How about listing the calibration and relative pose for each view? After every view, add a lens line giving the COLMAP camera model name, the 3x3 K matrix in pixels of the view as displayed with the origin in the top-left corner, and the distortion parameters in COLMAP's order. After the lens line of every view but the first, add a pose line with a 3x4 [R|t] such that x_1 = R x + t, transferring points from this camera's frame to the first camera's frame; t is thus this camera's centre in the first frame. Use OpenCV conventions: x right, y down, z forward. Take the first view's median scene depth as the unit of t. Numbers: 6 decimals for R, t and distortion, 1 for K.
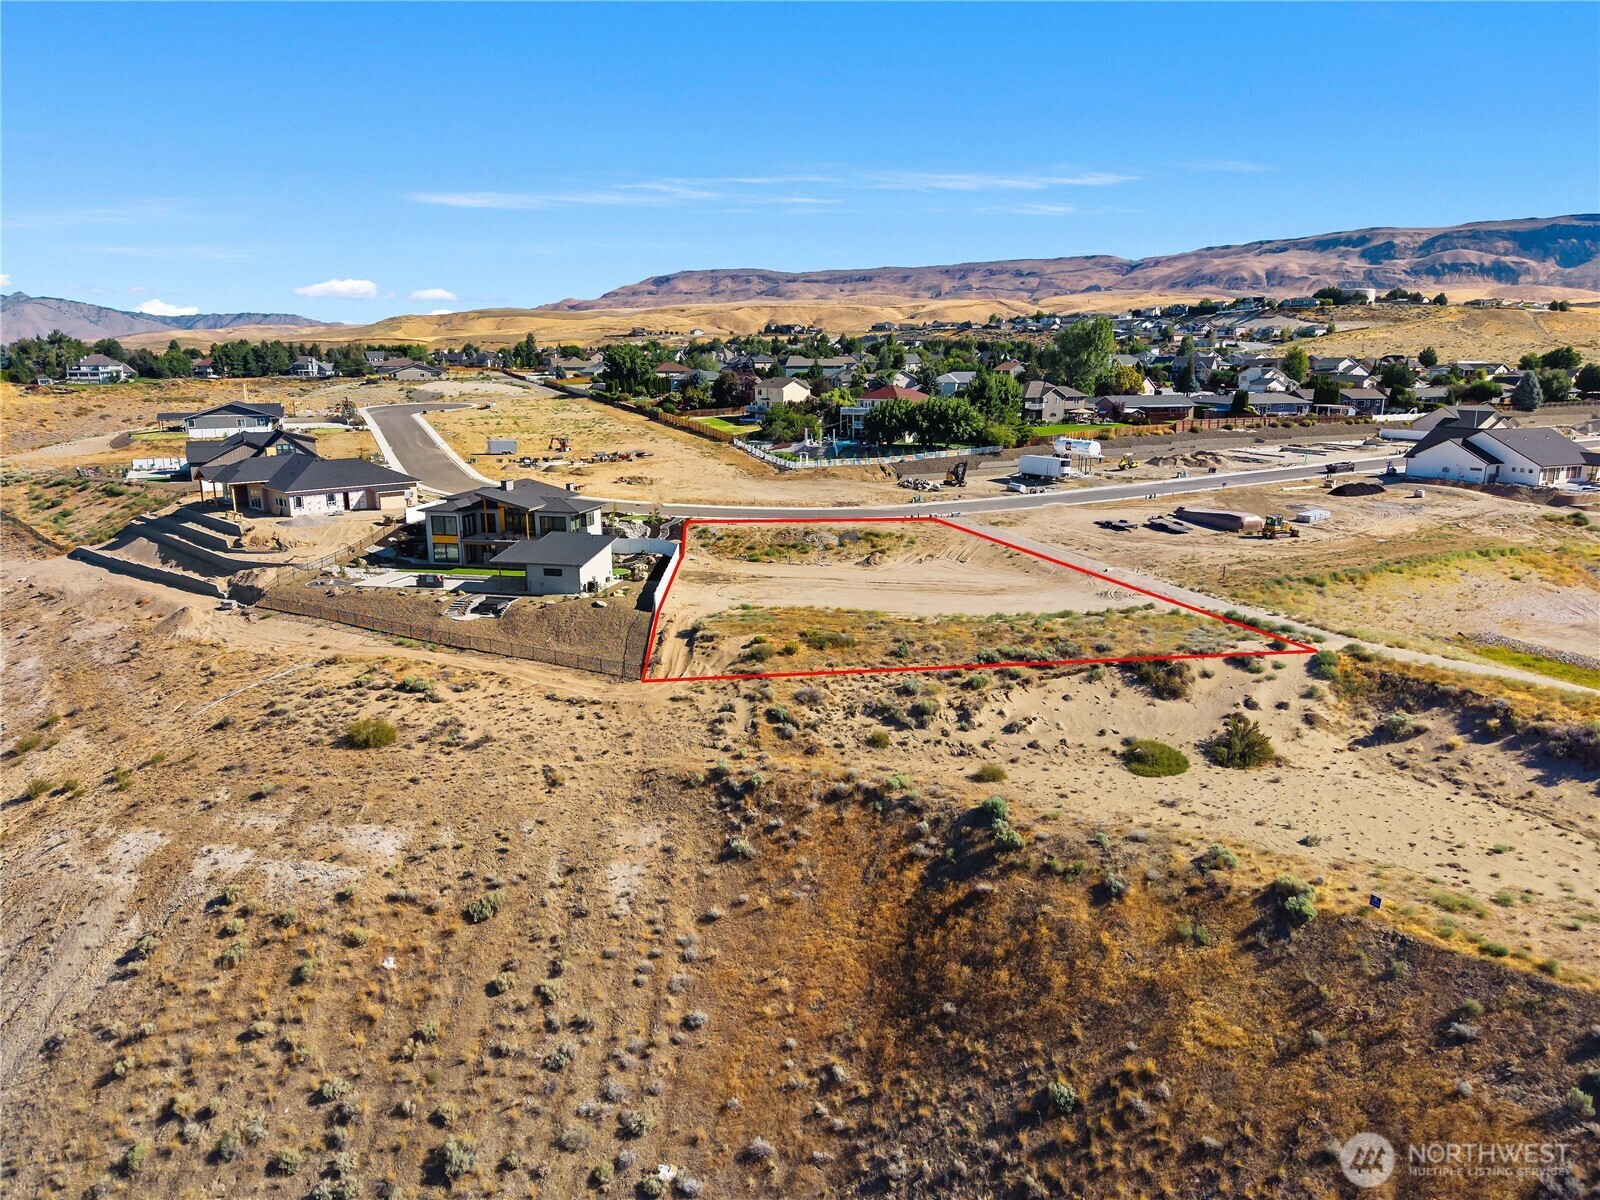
lens RADIAL K [[1076.3, 0, 796.4], [0, 1076.3, 594.2], [0, 0, 1]] dist [0.020495, -0.016162]
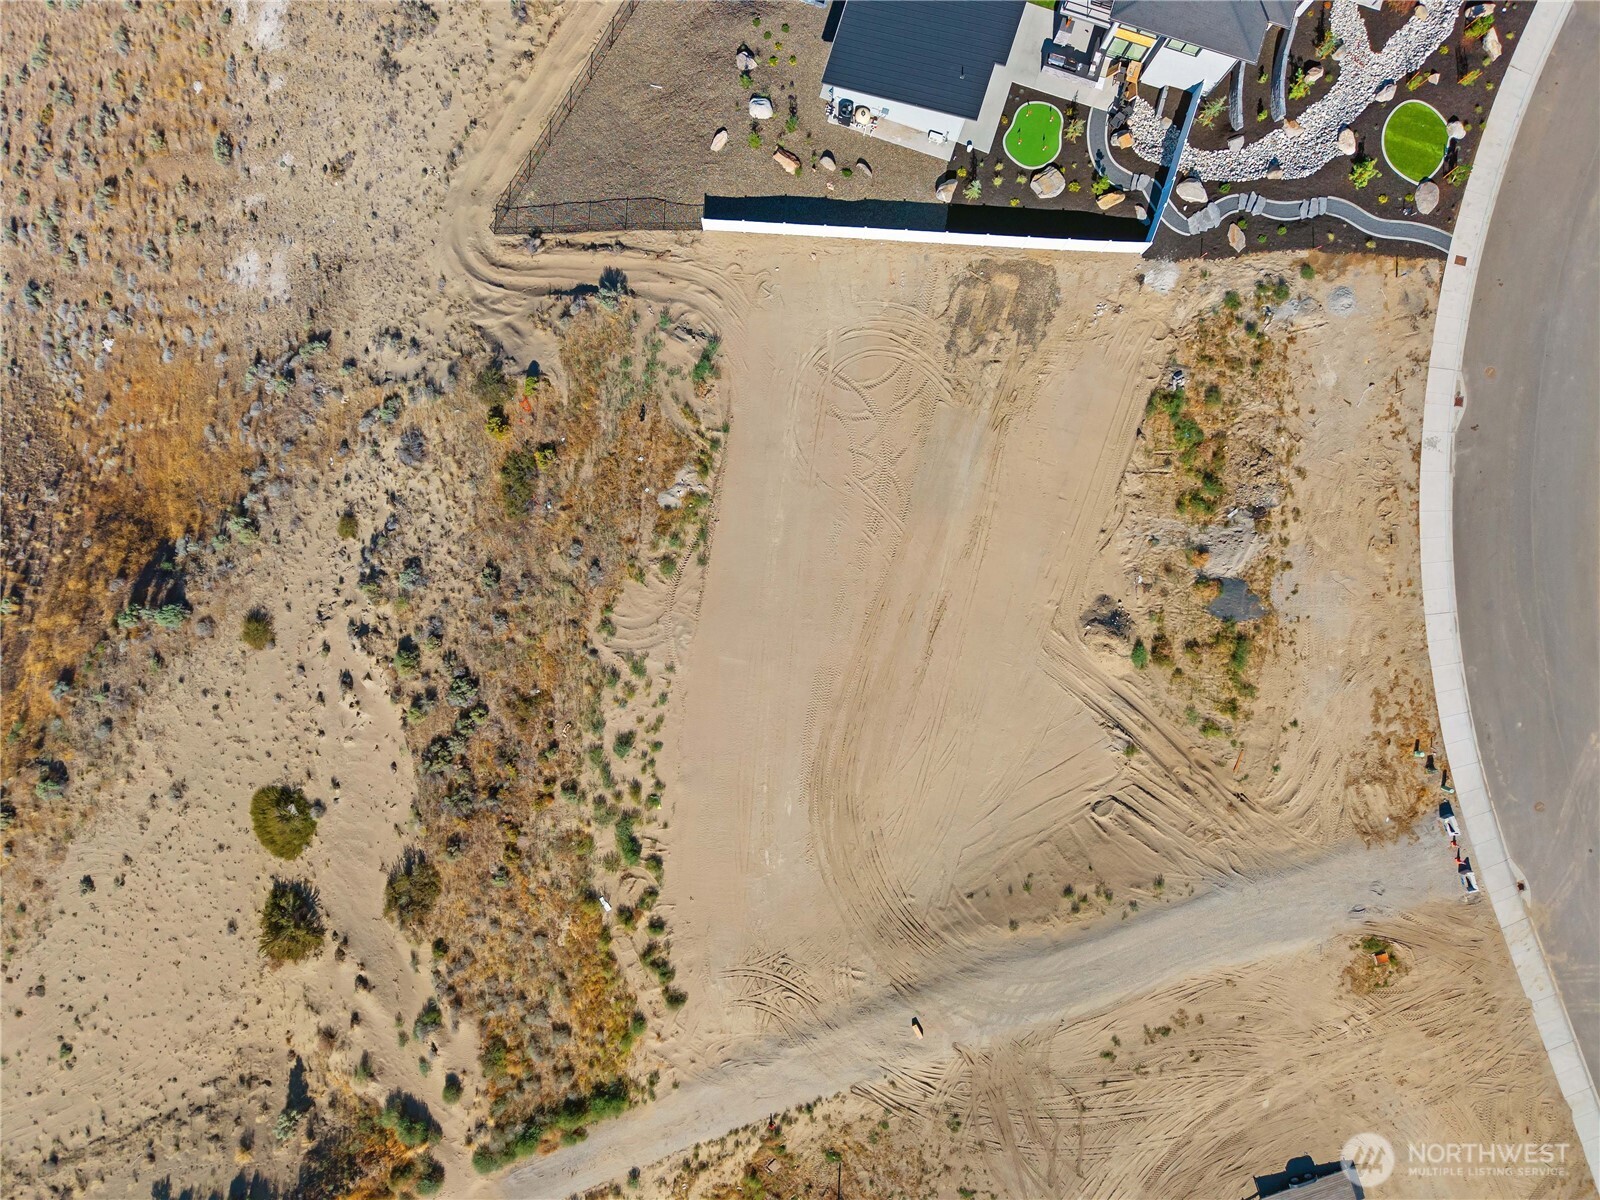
lens RADIAL K [[1069.0, 0, 798.9], [0, 1069.0, 605.6], [0, 0, 1]] dist [0.040964, -0.036976]
pose [[-0.081367, 0.996665, 0.006162, 0.043436], [-0.225345, -0.024419, 0.973973, -0.325432], [0.970876, 0.077860, 0.226580, 0.474183]]
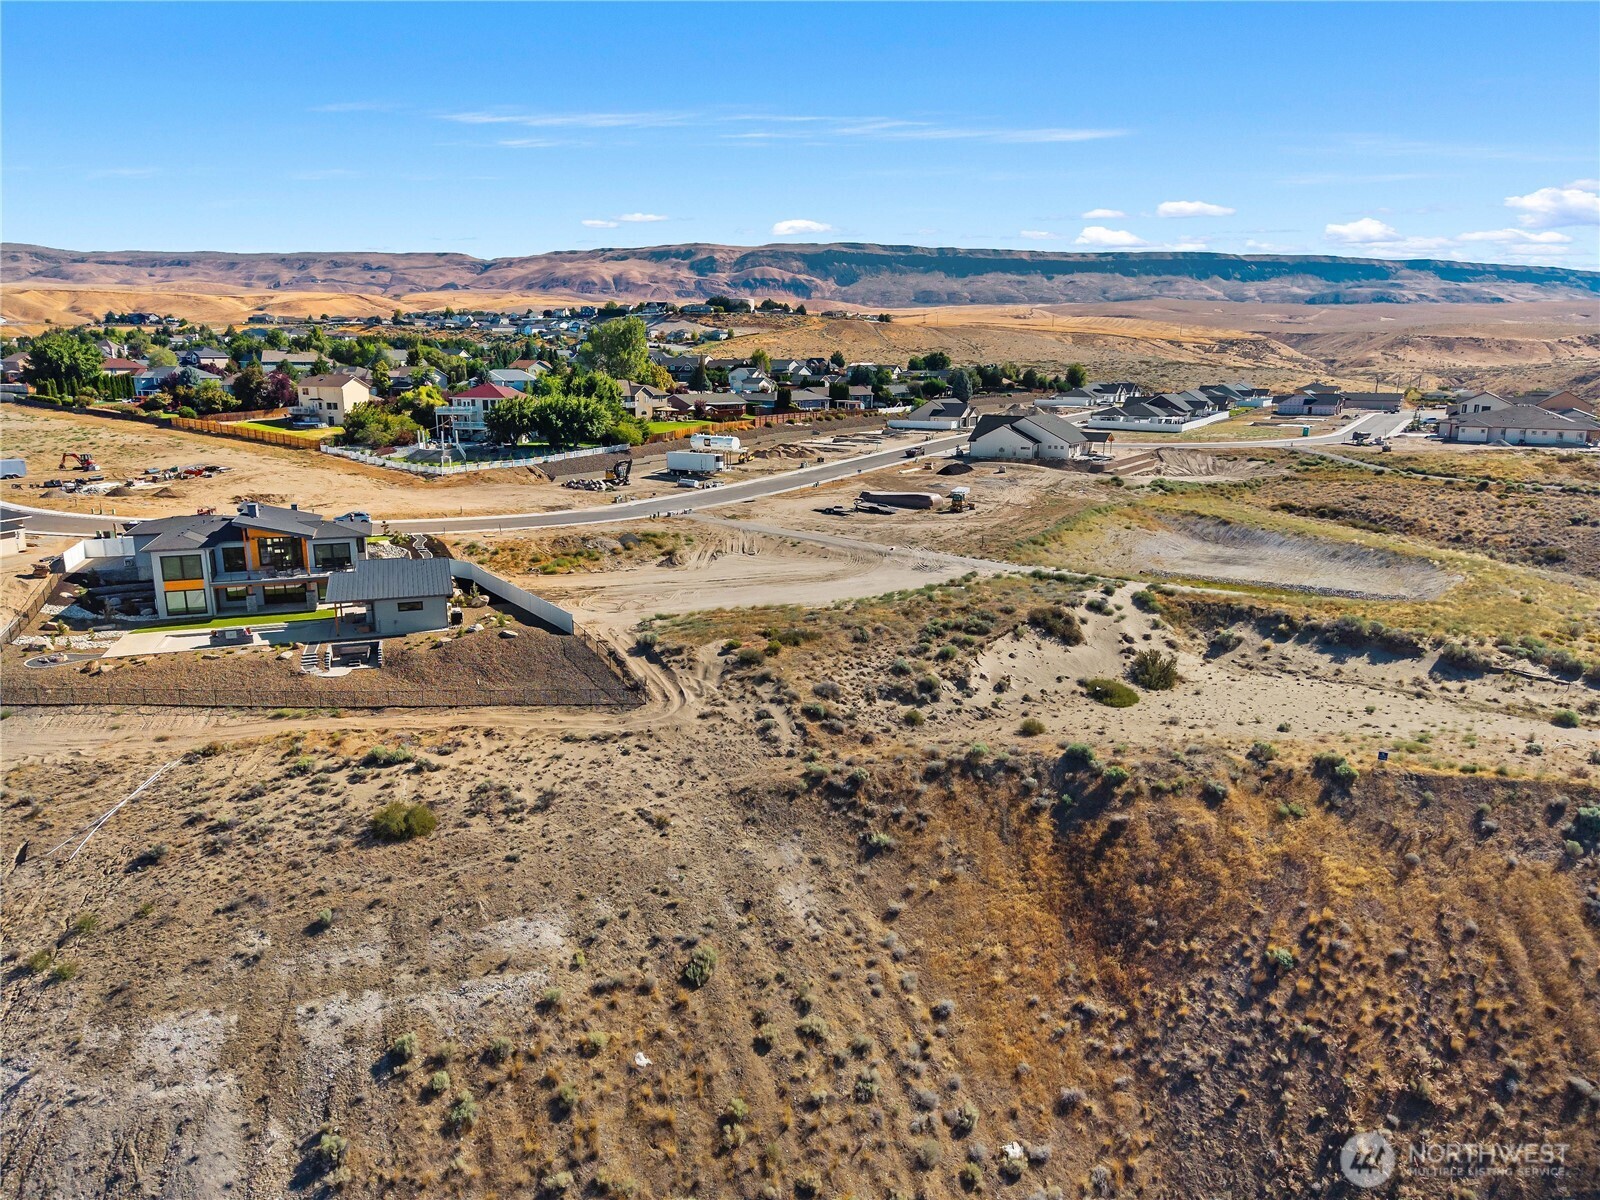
lens RADIAL K [[1077.6, 0, 800.0], [0, 1077.6, 600.0], [0, 0, 1]] dist [0.034238, -0.028065]
pose [[0.841060, -0.113542, 0.528892, -0.229357], [0.110938, 0.993146, 0.036791, -0.012512], [-0.529444, 0.027731, 0.847892, 0.065565]]
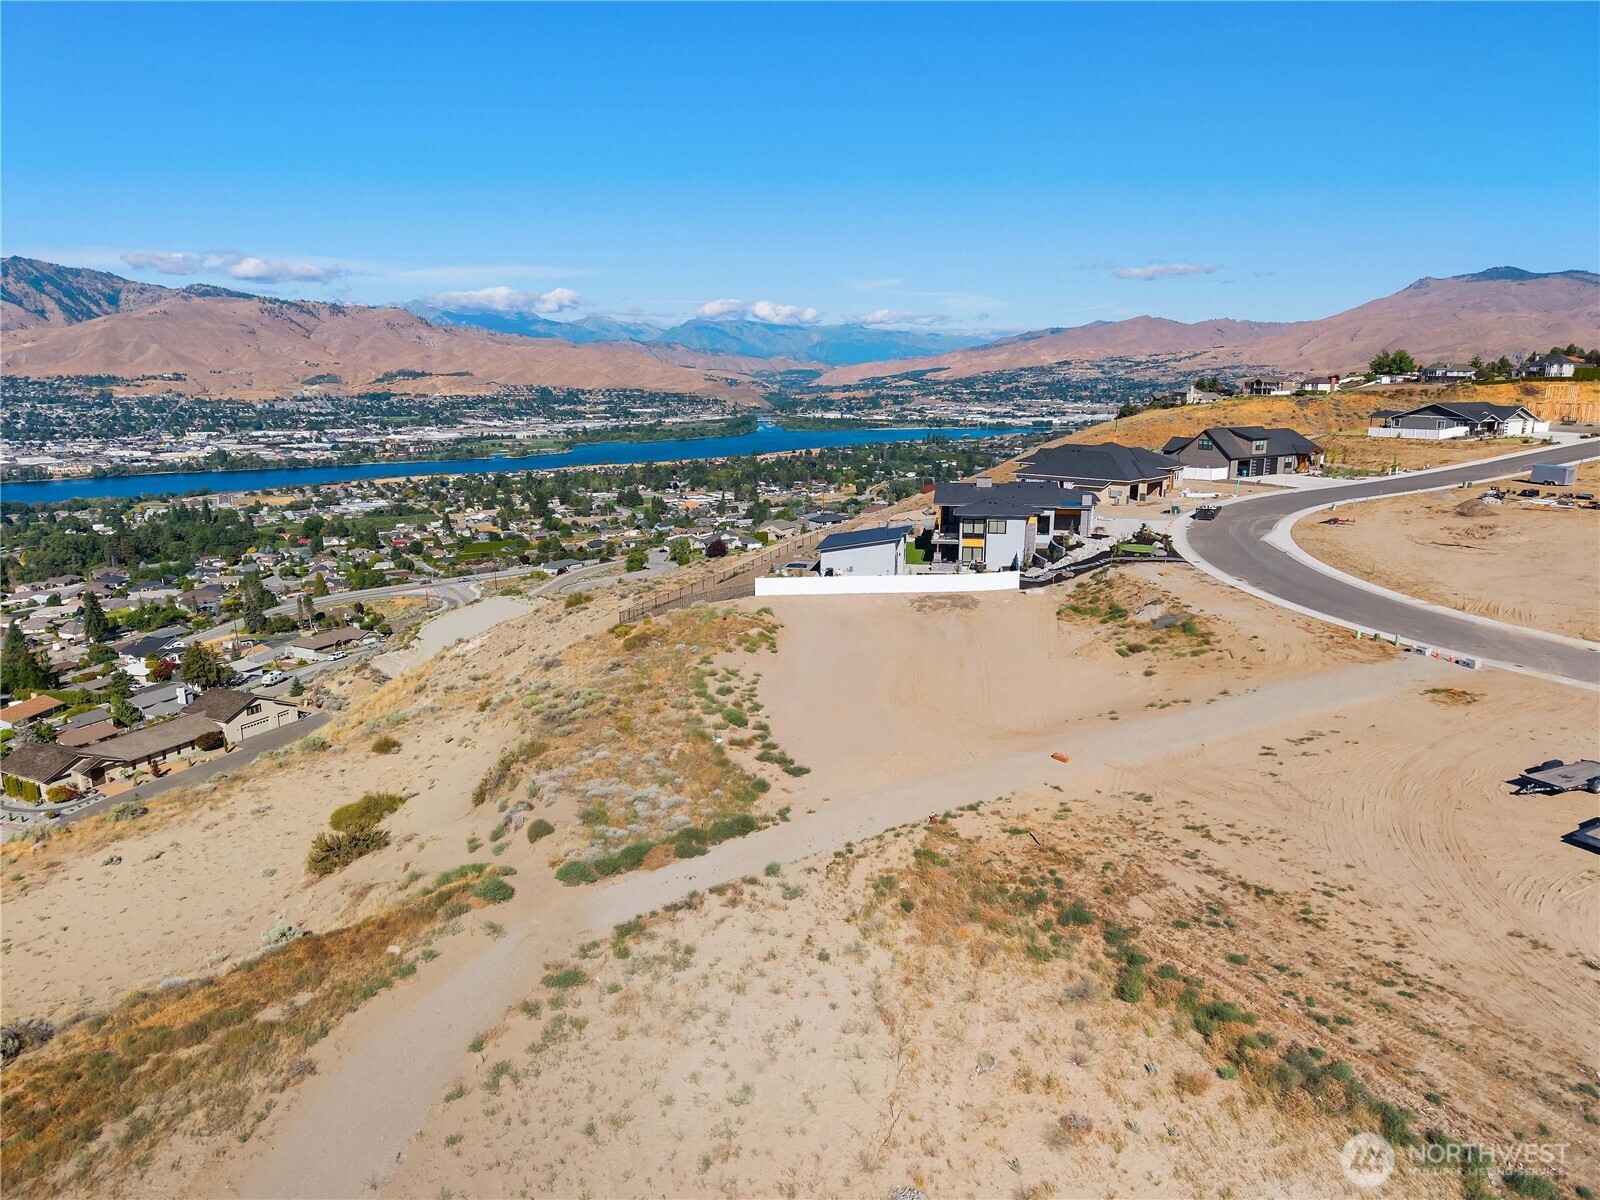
lens RADIAL K [[1077.6, 0, 800.0], [0, 1077.6, 600.0], [0, 0, 1]] dist [0.034238, -0.028065]
pose [[0.048445, 0.217381, -0.974884, 0.463117], [-0.213203, 0.955786, 0.202528, -0.103359], [0.975806, 0.198037, 0.092650, 0.484273]]
